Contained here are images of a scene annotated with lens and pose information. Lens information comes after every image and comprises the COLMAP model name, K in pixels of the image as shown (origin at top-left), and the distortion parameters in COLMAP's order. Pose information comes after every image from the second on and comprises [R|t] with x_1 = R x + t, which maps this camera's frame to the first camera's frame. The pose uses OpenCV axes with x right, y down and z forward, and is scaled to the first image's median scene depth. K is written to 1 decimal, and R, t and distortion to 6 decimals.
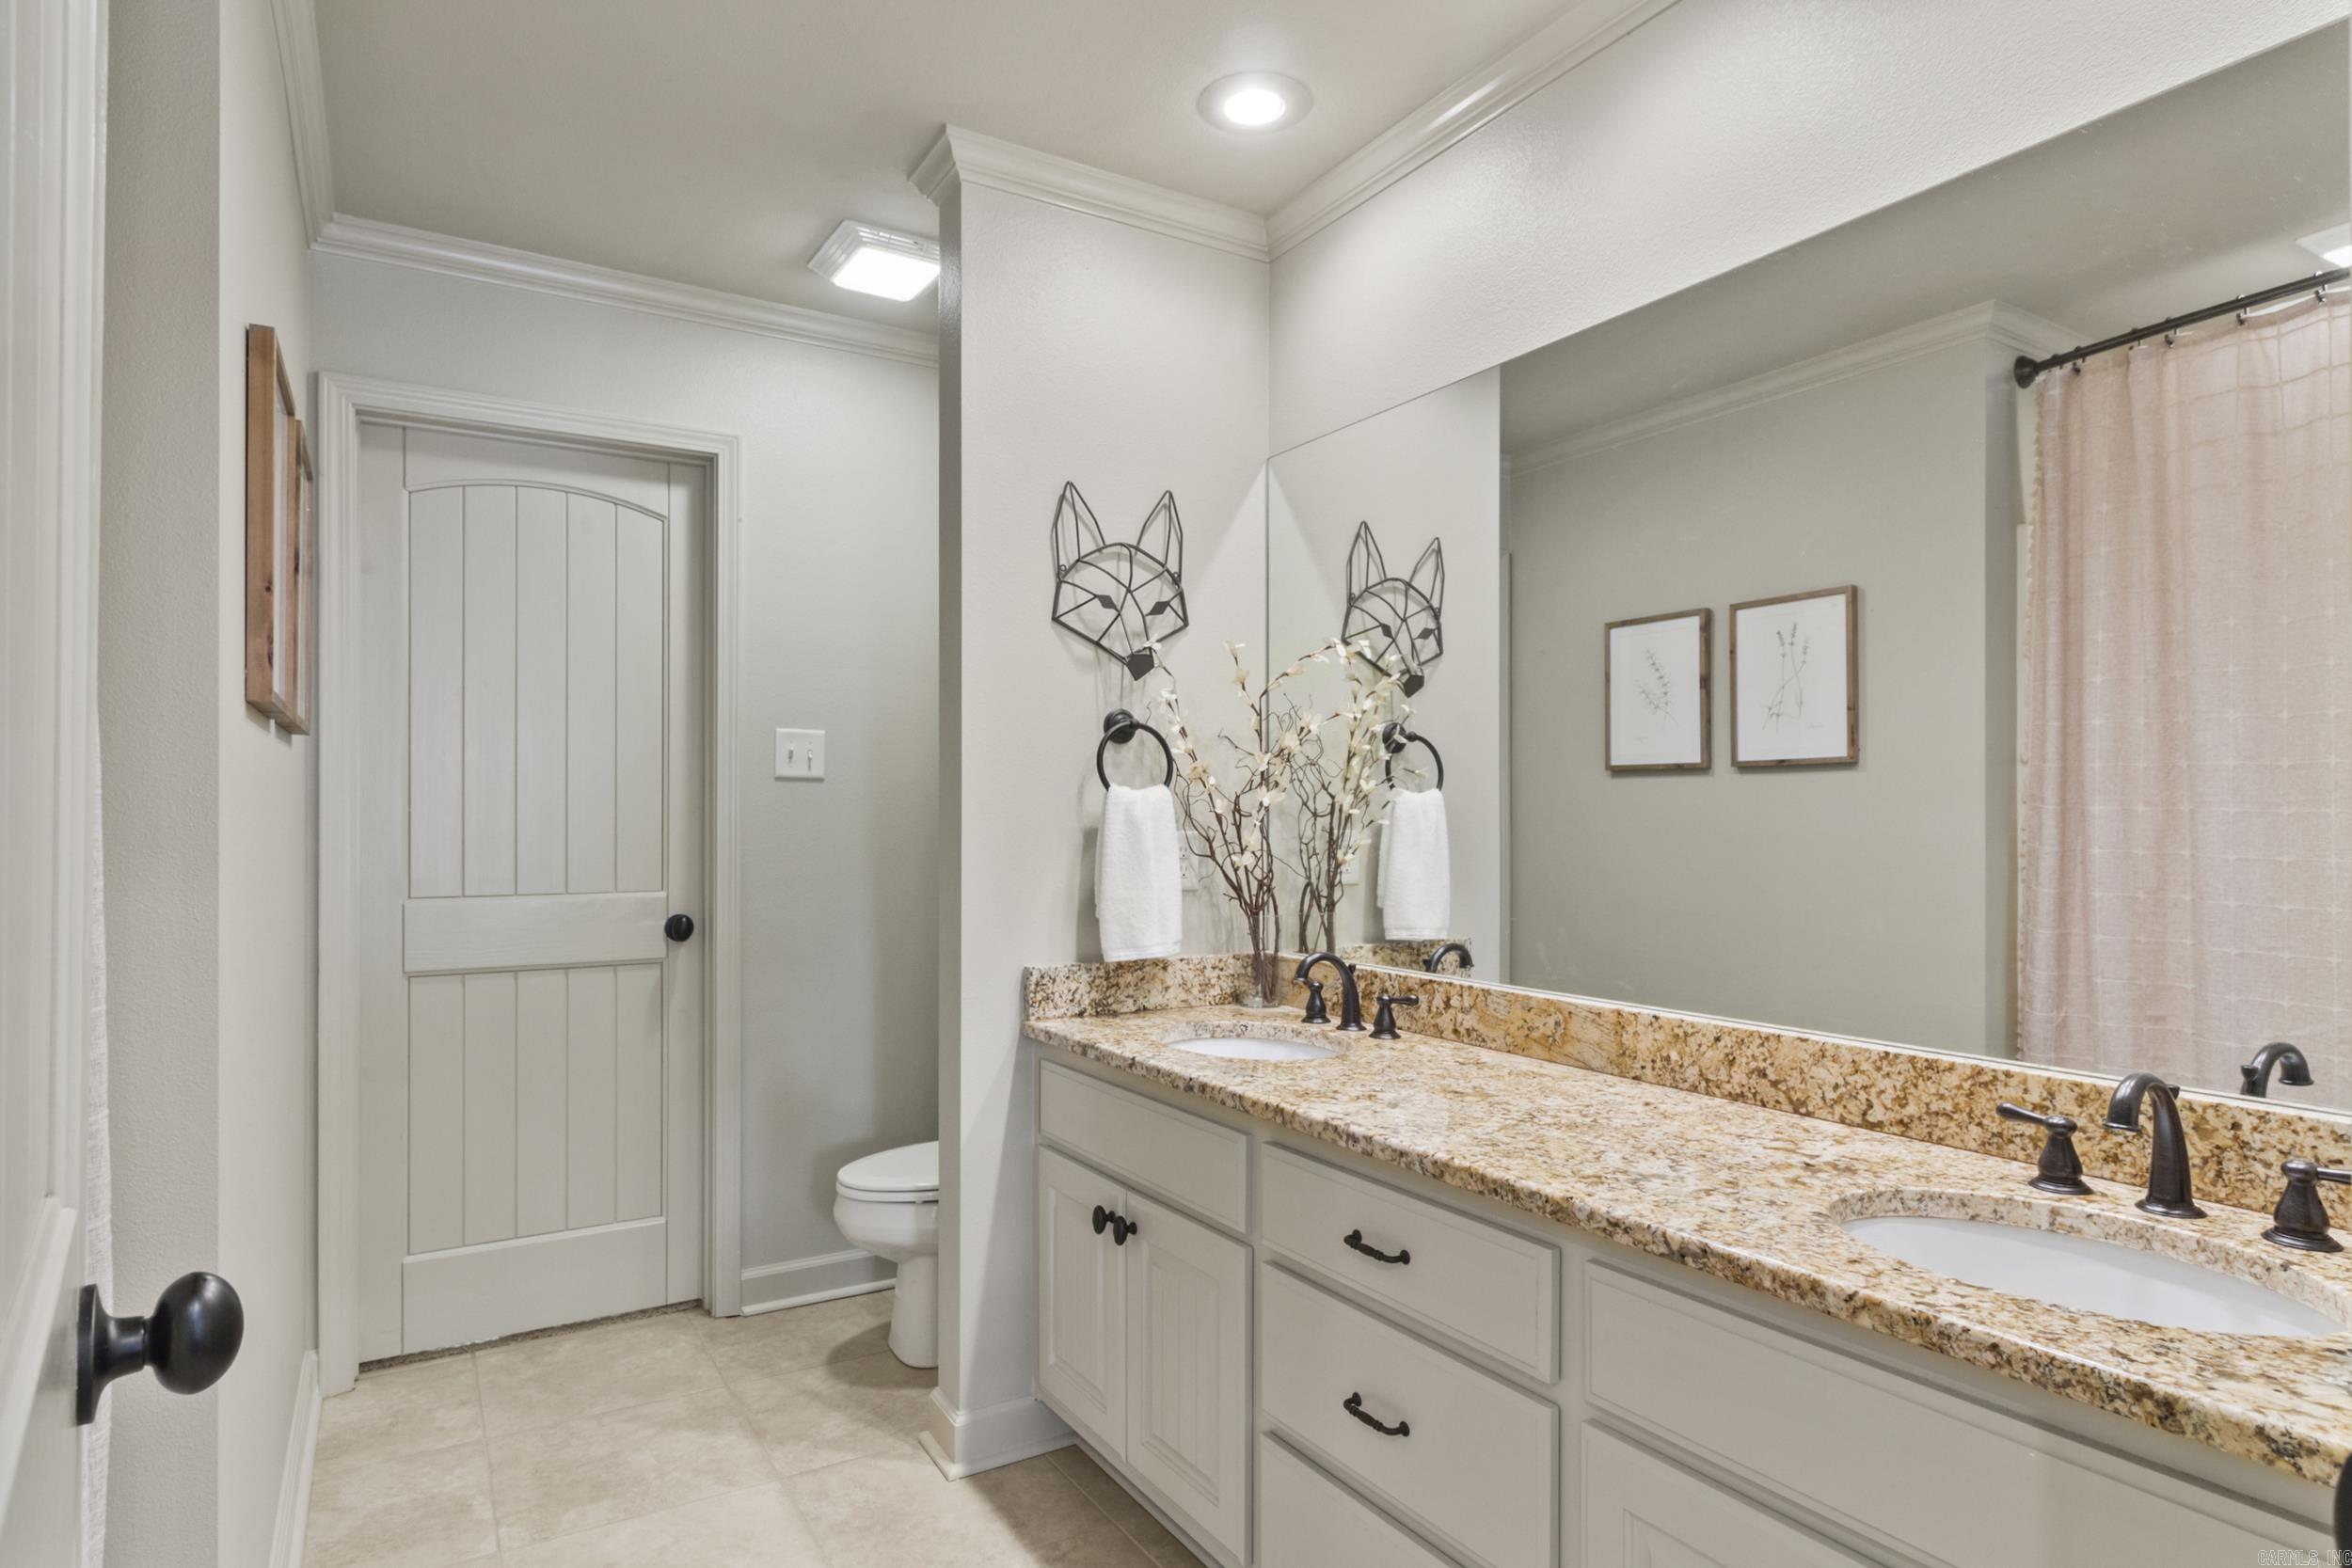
lens RADIAL K [[1354.6, 0, 1175.5], [0, 1354.6, 796.8], [0, 0, 1]] dist [0.028999, -0.000914]
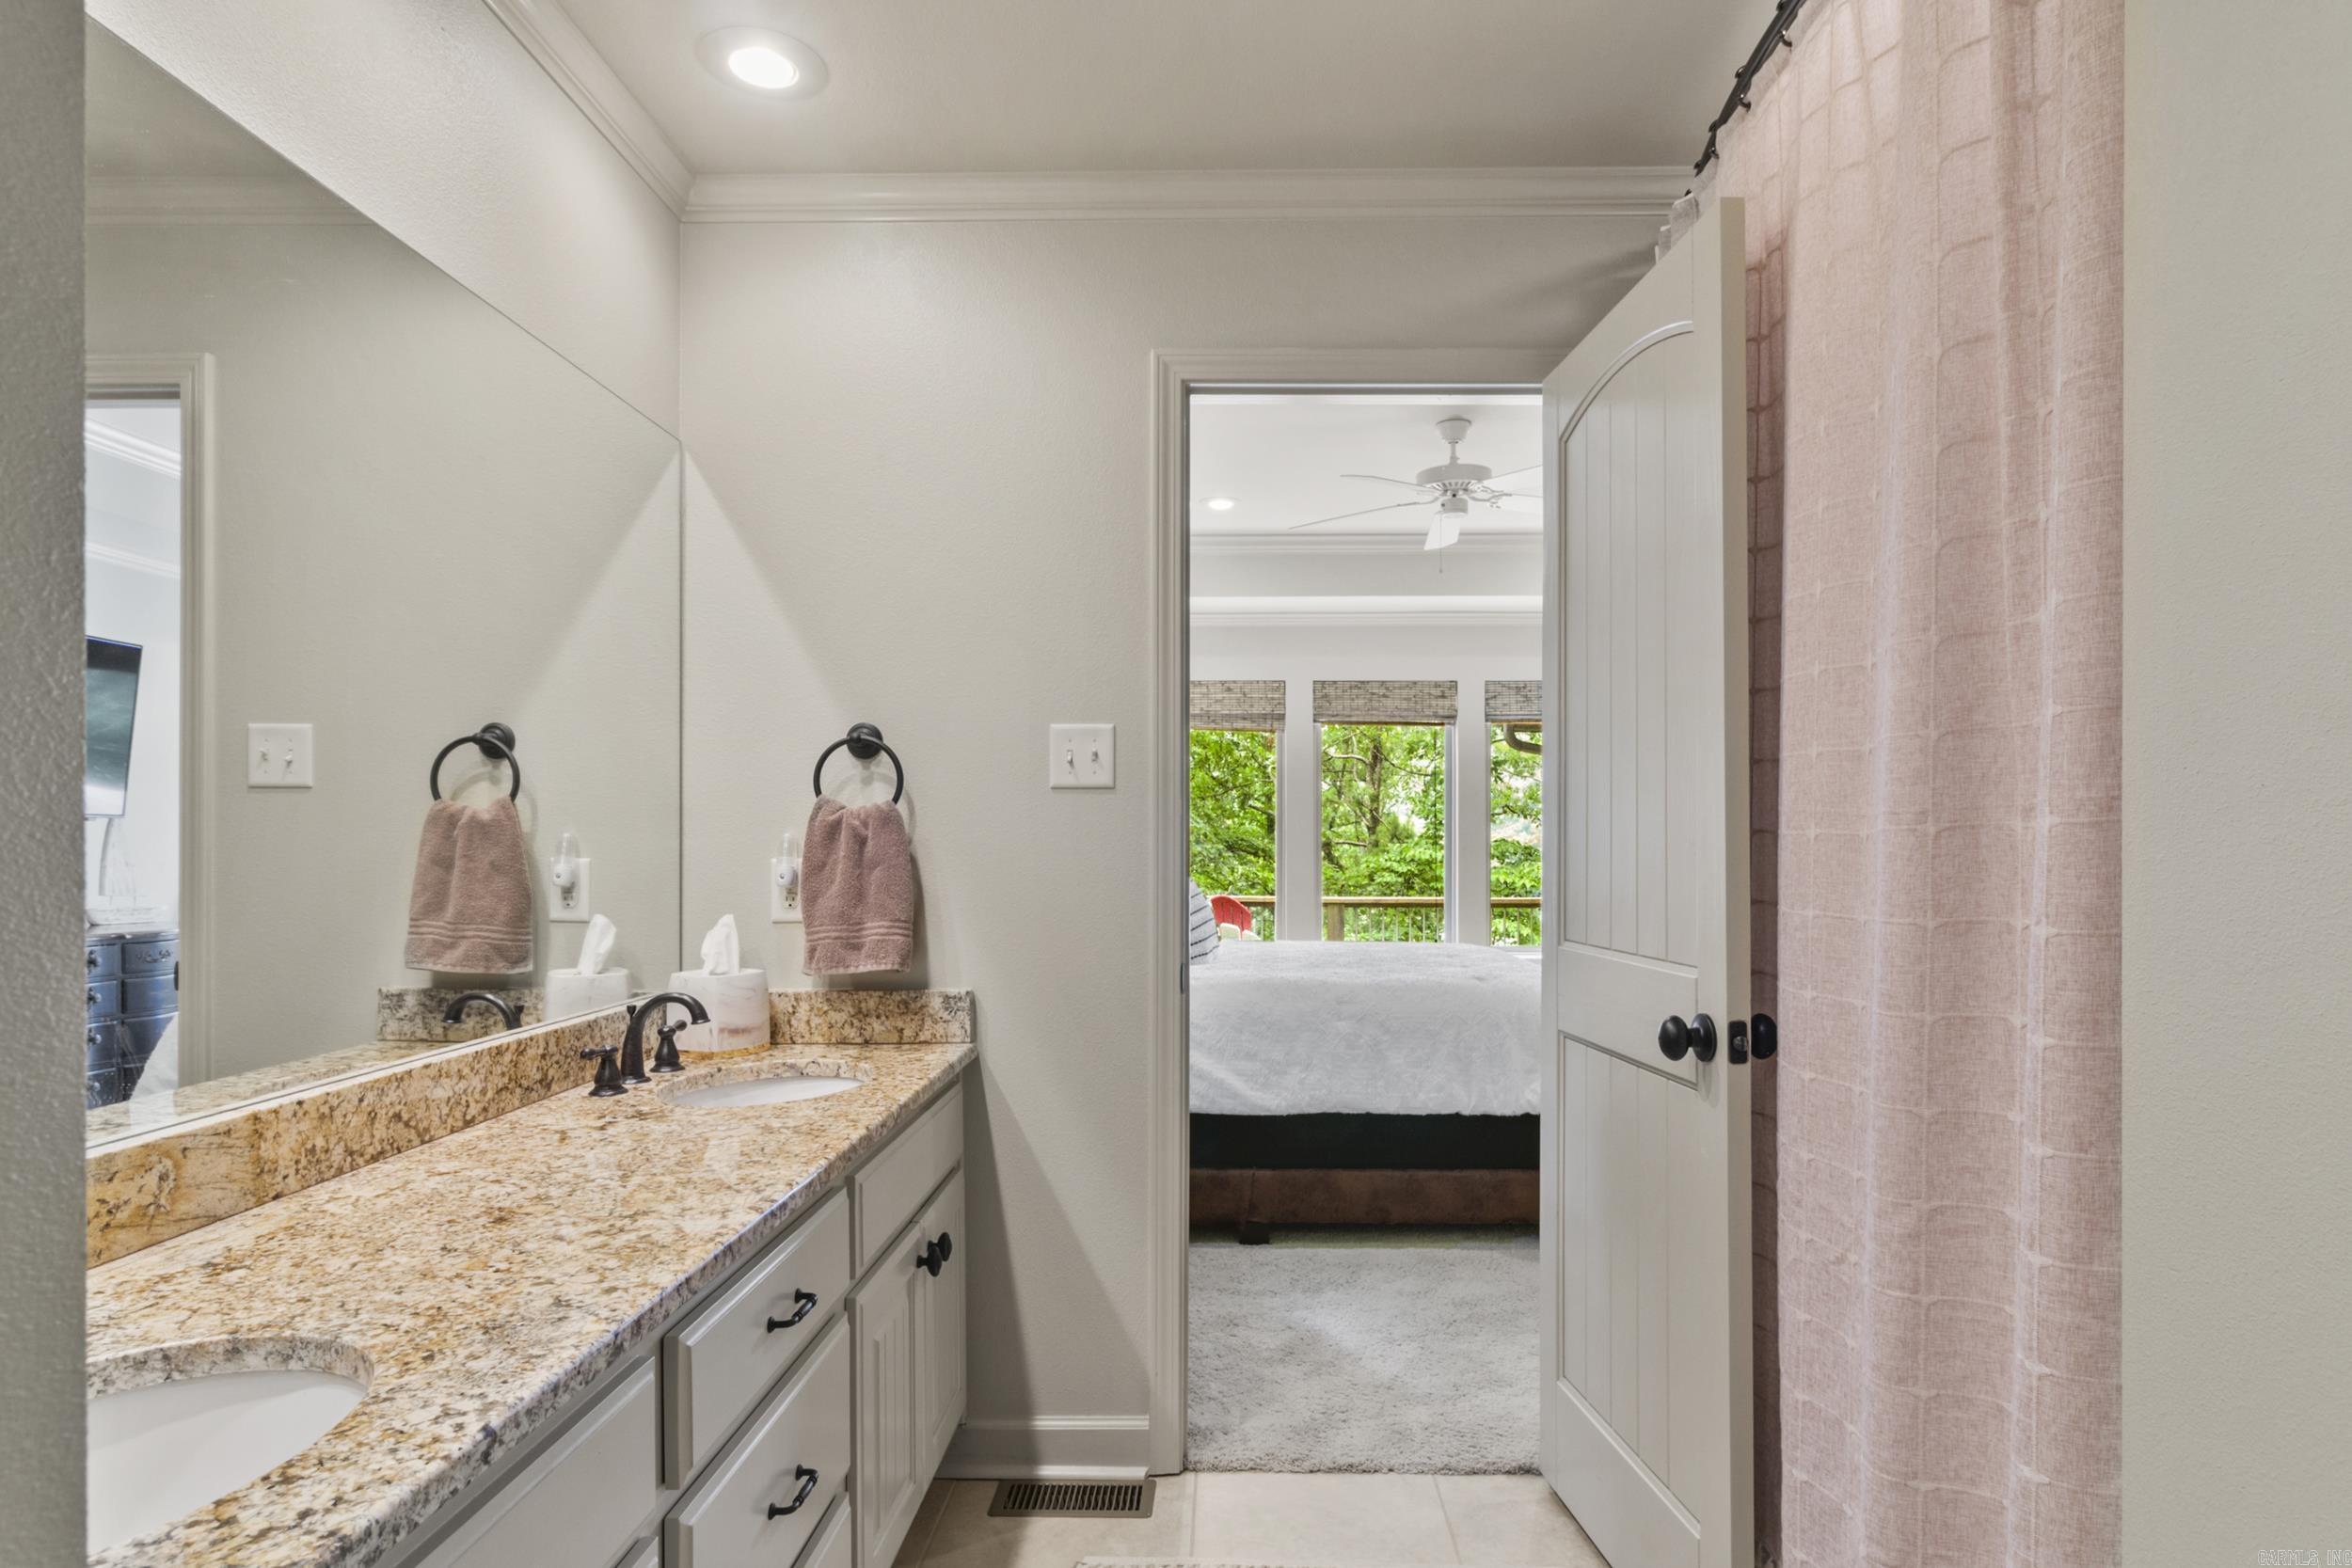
lens RADIAL K [[1354.6, 0, 1199.4], [0, 1354.6, 829.8], [0, 0, 1]] dist [0.028999, -0.000914]
pose [[-0.841262, 0.004514, 0.540610, -0.535376], [-0.006181, 0.999819, -0.017966, 0.021274], [-0.540593, -0.018456, -0.841082, 1.507792]]
